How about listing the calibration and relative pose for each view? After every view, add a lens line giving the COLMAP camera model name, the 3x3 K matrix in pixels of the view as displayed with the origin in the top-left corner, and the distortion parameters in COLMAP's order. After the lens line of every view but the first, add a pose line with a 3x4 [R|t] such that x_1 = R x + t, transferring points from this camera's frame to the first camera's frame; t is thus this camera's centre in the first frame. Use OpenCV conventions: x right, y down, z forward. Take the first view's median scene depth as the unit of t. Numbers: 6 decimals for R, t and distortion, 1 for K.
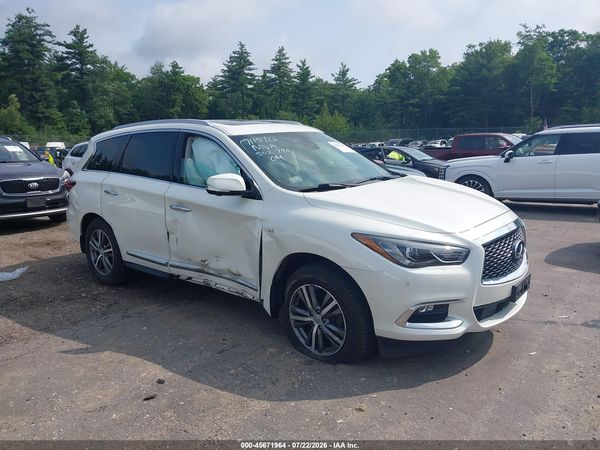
lens RADIAL K [[470.7, 0, 303.8], [0, 470.7, 223.0], [0, 0, 1]] dist [0.024045, -0.033284]
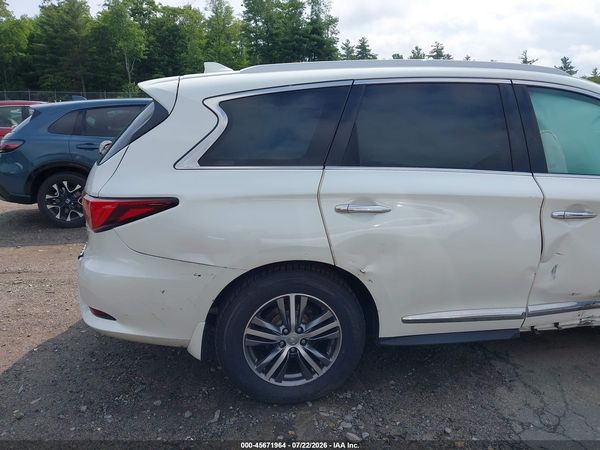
lens RADIAL K [[470.7, 0, 300.0], [0, 470.7, 225.6], [0, 0, 1]] dist [0.024045, -0.033284]
pose [[0.673166, -0.173217, 0.718918, -0.783422], [0.119601, 0.984882, 0.125309, -0.113716], [-0.729756, 0.001630, 0.683706, 0.718049]]
